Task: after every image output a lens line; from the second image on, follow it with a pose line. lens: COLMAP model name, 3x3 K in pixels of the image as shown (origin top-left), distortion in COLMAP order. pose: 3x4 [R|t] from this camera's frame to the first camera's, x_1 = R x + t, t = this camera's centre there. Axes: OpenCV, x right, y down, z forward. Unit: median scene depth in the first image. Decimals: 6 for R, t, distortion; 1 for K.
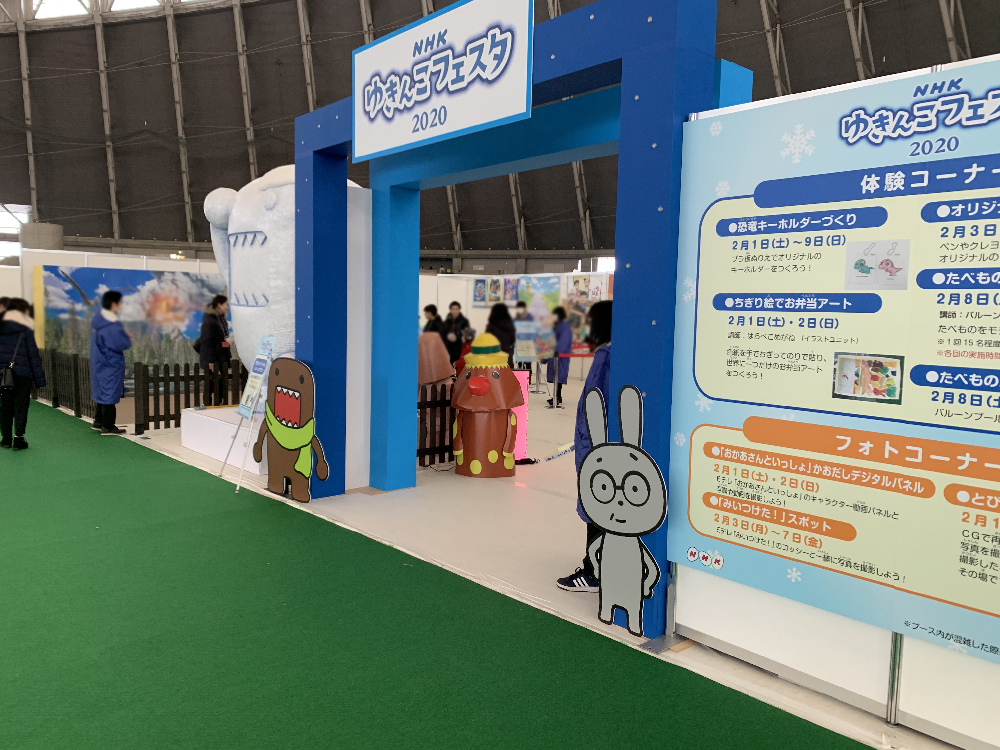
lens RADIAL K [[764.8, 0, 500.0], [0, 764.8, 375.0], [0, 0, 1]] dist [-0.000102, 0.000691]
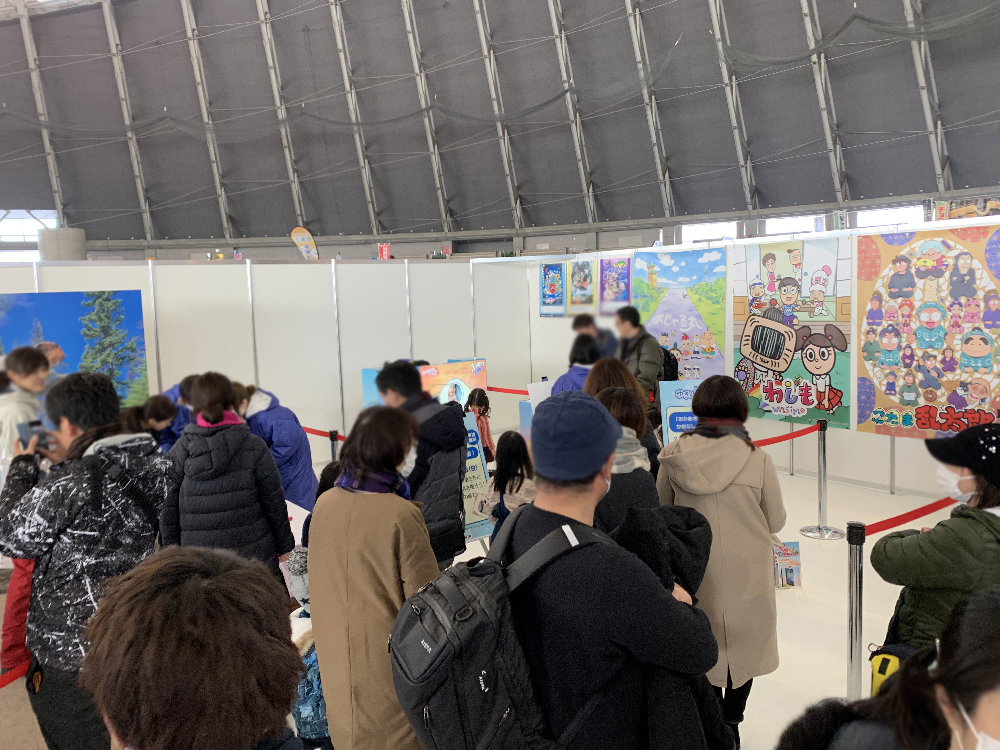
lens RADIAL K [[764.8, 0, 500.0], [0, 764.8, 375.0], [0, 0, 1]] dist [-0.000102, 0.000691]
pose [[0.994641, -0.049013, -0.091030, -0.004721], [0.051316, 0.998415, 0.023127, -0.017266], [0.089752, -0.027675, 0.995580, 0.130079]]
